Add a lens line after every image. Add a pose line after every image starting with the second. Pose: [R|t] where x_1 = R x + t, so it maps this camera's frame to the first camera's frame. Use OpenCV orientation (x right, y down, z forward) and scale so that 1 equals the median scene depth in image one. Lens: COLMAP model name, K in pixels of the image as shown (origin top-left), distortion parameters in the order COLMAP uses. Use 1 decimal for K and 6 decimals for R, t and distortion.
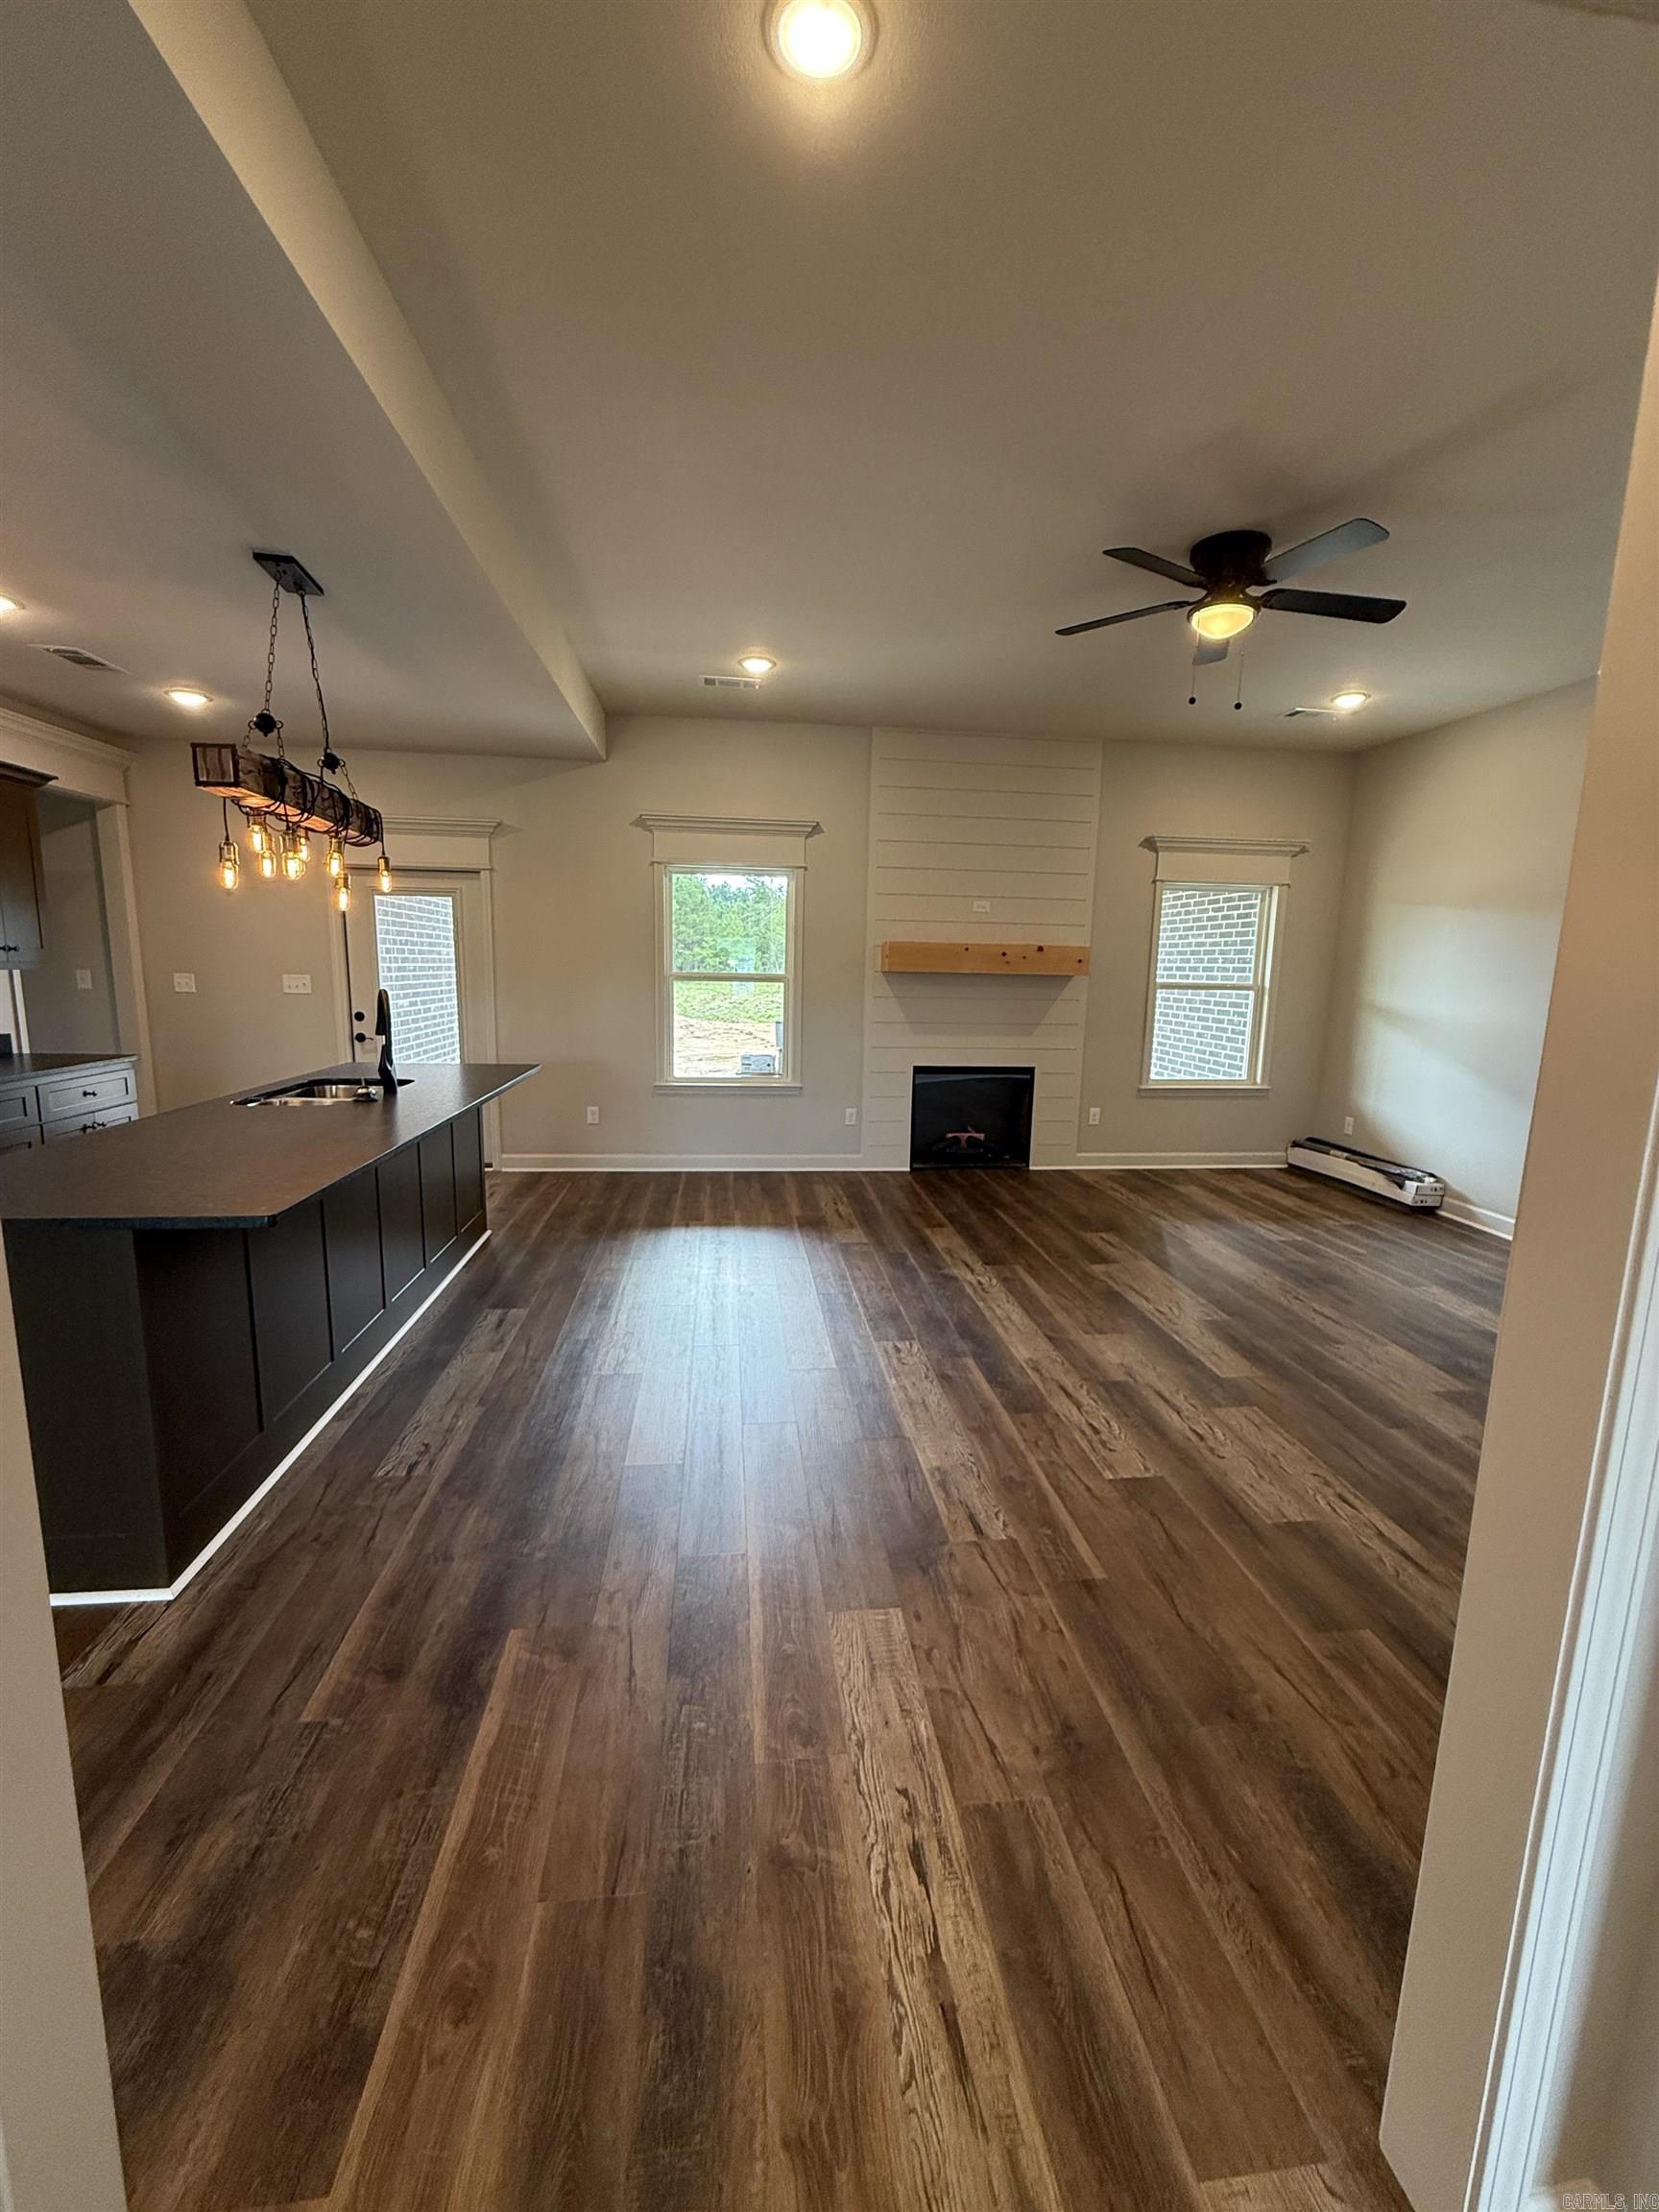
lens RADIAL K [[878.0, 0, 833.4], [0, 878.0, 1103.1], [0, 0, 1]] dist [-0.001224, 0.000264]
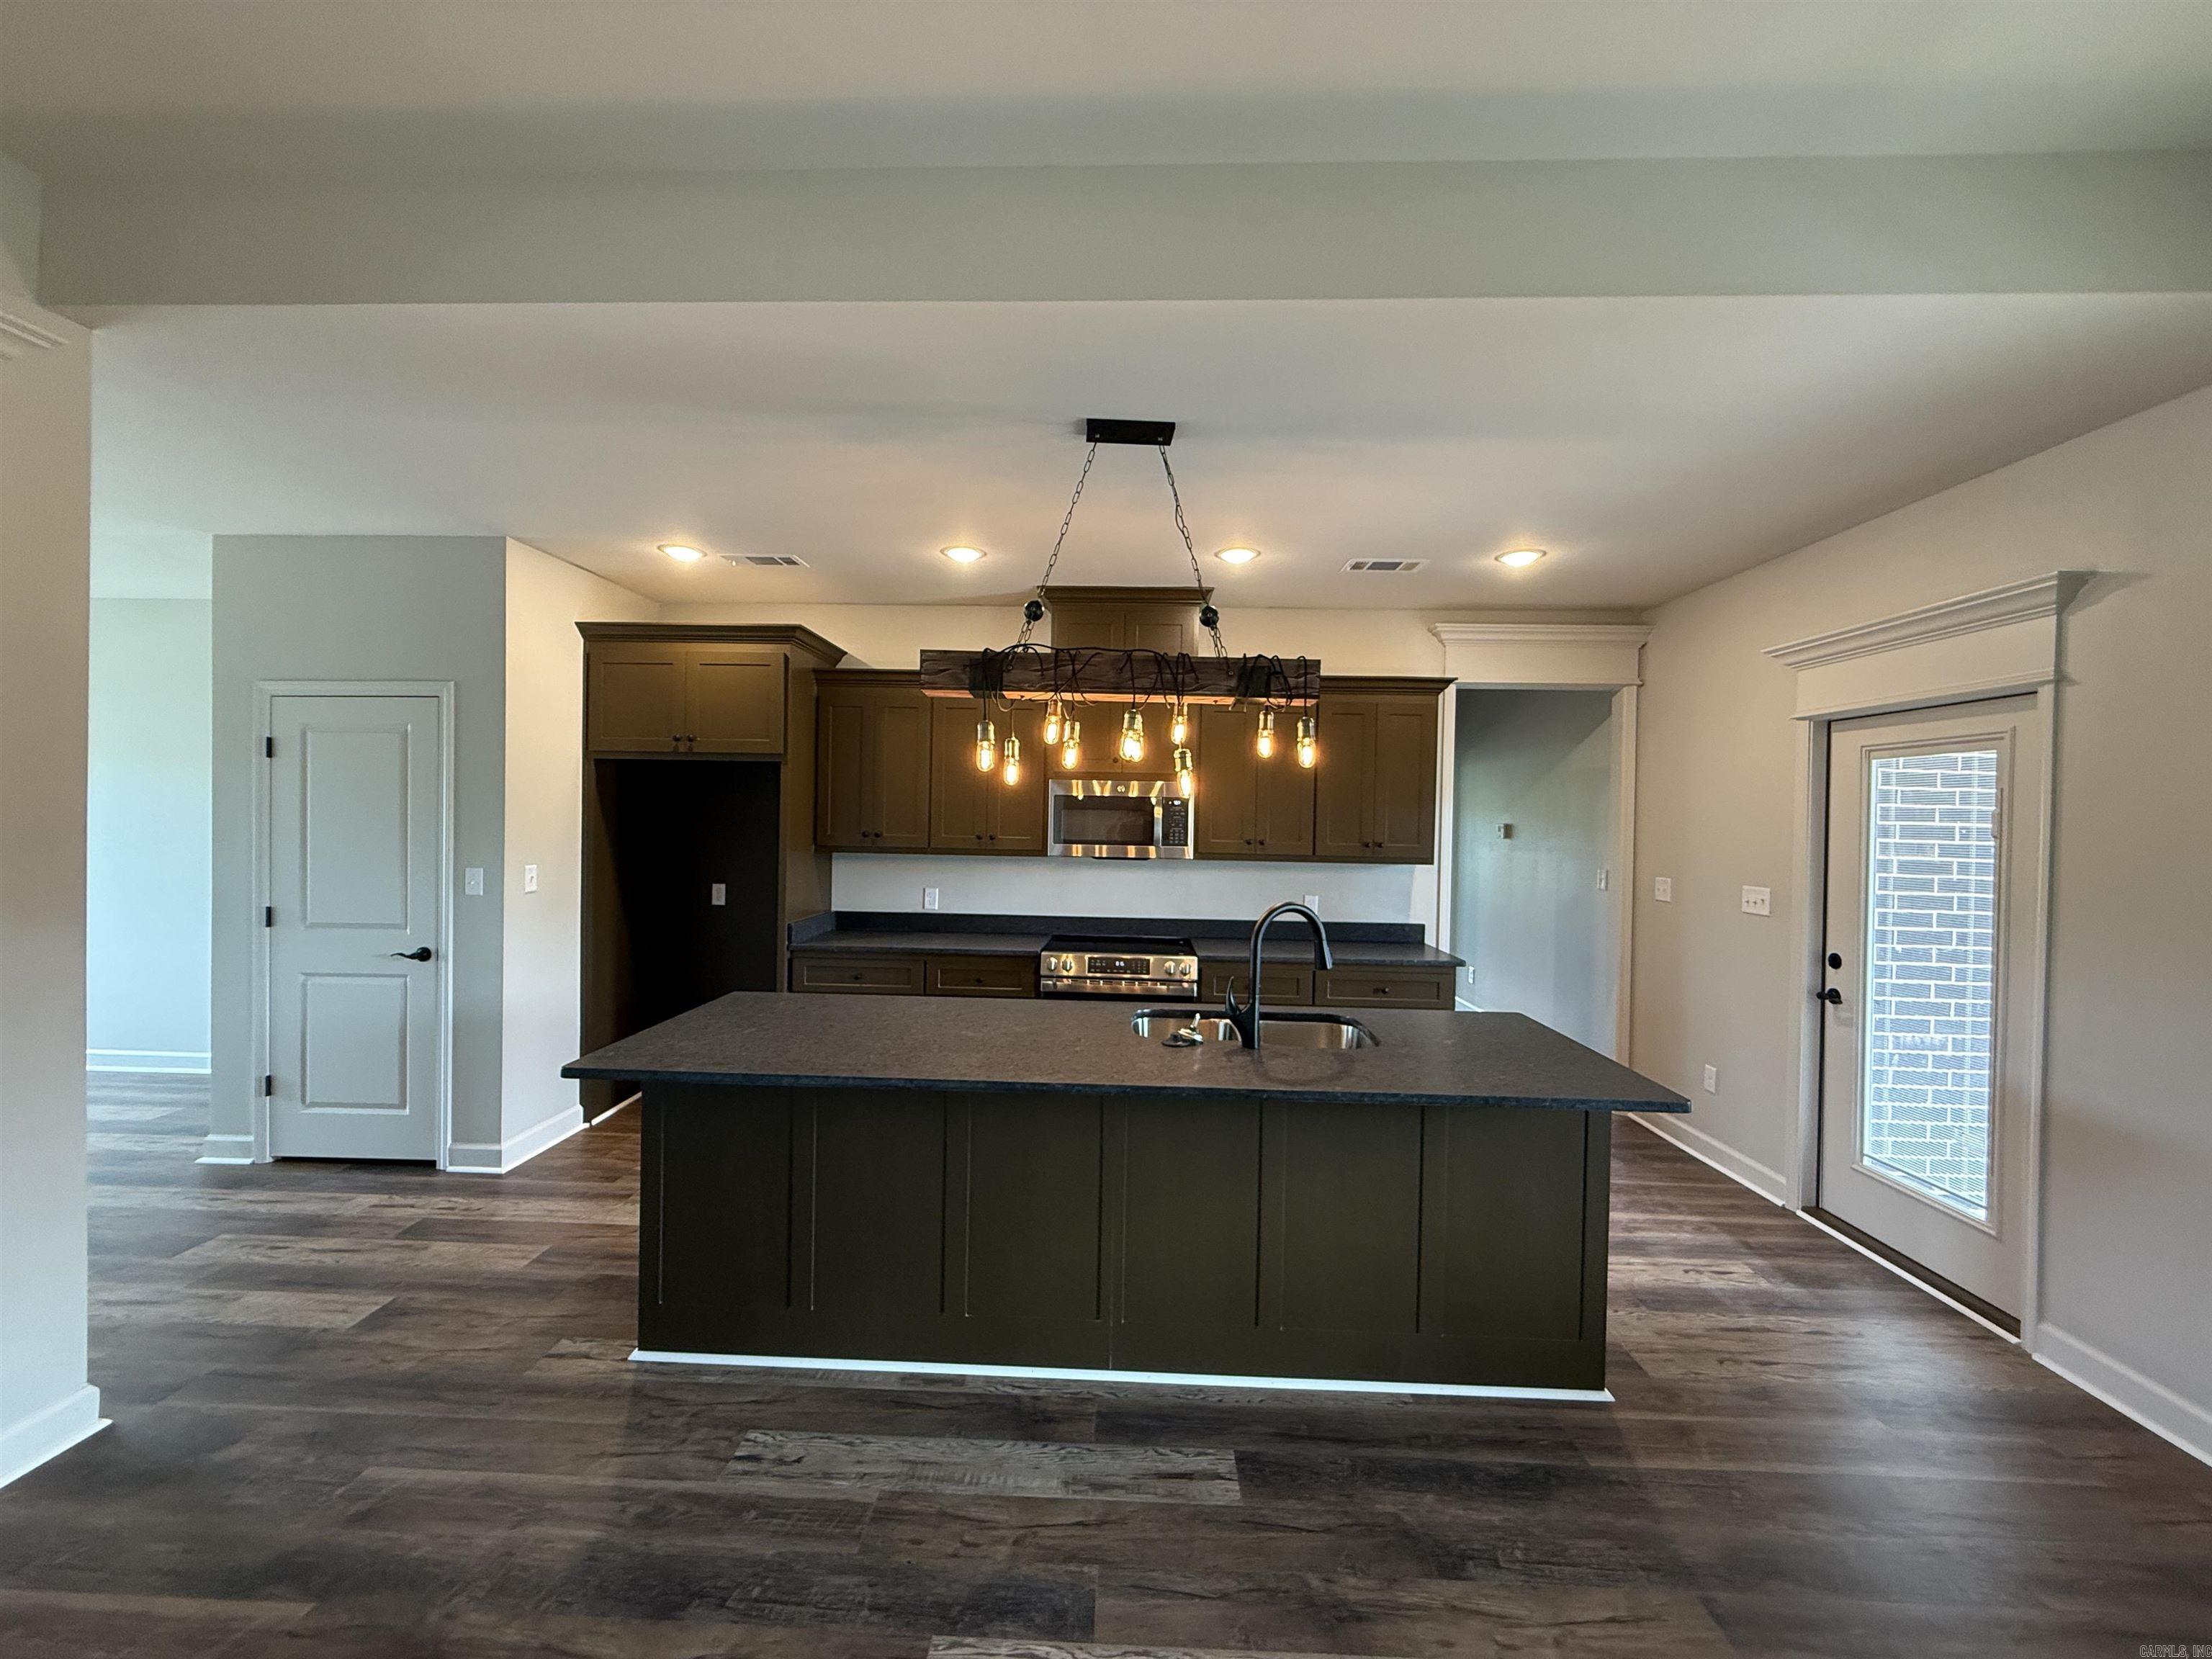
lens RADIAL K [[878.0, 0, 1100.0], [0, 878.0, 828.6], [0, 0, 1]] dist [-0.001224, 0.000264]
pose [[-0.153319, -0.013606, -0.988083, 0.262789], [-0.177869, 0.983954, 0.014050, -0.213892], [0.972037, 0.177904, -0.153279, 1.177061]]
